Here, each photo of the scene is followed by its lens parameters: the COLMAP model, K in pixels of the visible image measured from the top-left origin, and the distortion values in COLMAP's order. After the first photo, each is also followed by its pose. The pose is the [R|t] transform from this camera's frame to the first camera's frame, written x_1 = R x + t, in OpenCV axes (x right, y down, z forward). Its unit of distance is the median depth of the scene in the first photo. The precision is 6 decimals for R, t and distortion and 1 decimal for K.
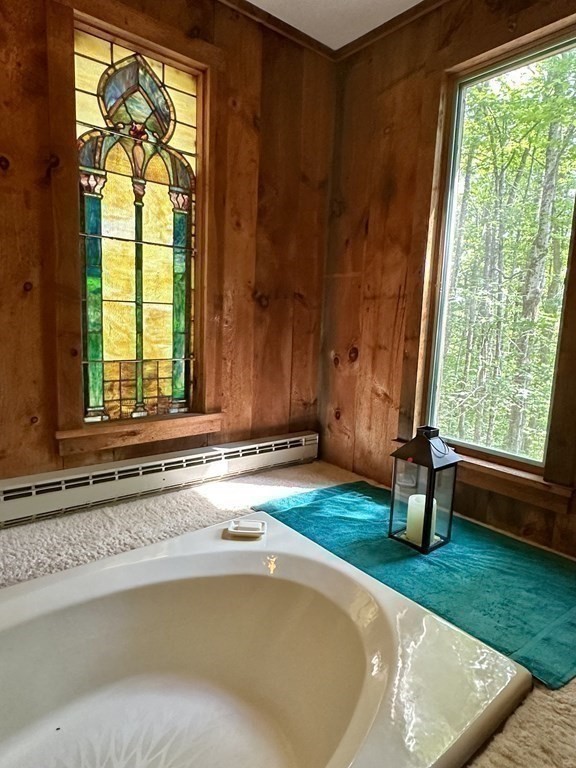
lens RADIAL K [[464.3, 0, 286.8], [0, 464.3, 381.8], [0, 0, 1]] dist [-0.000330, 0.002807]
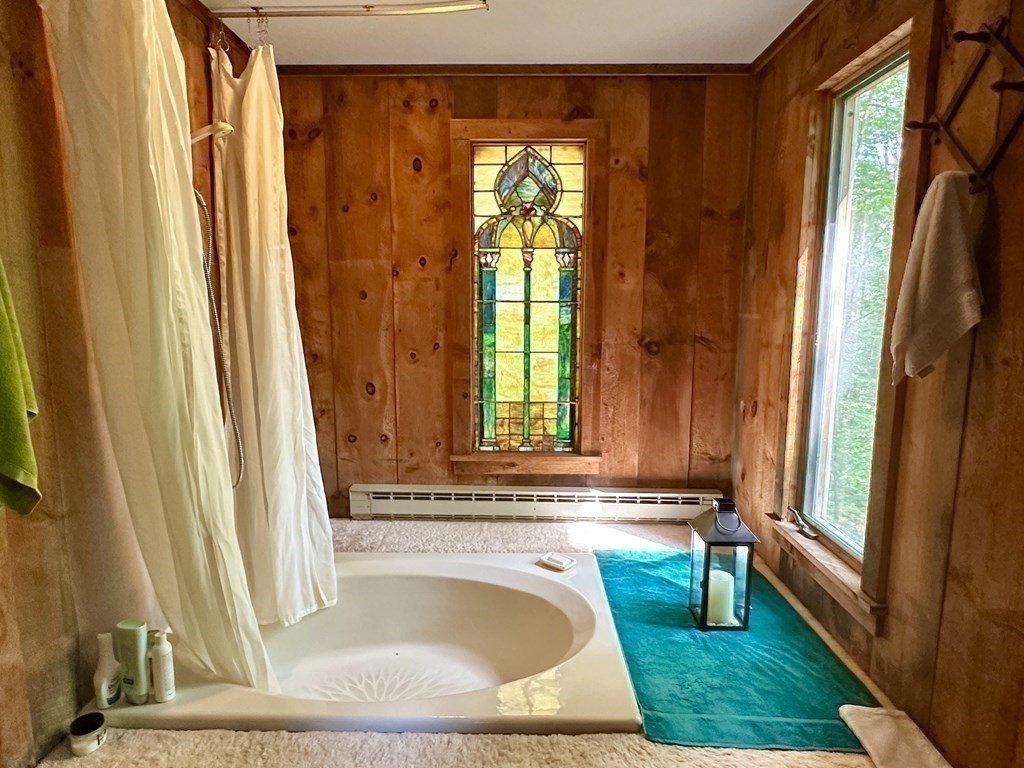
lens RADIAL K [[619.1, 0, 510.5], [0, 619.1, 390.2], [0, 0, 1]] dist [-0.000330, 0.002807]
pose [[0.766083, 0.058680, -0.640057, 0.636185], [-0.066467, 0.997717, 0.011916, -0.091717], [0.639295, 0.033414, 0.768235, -0.204381]]
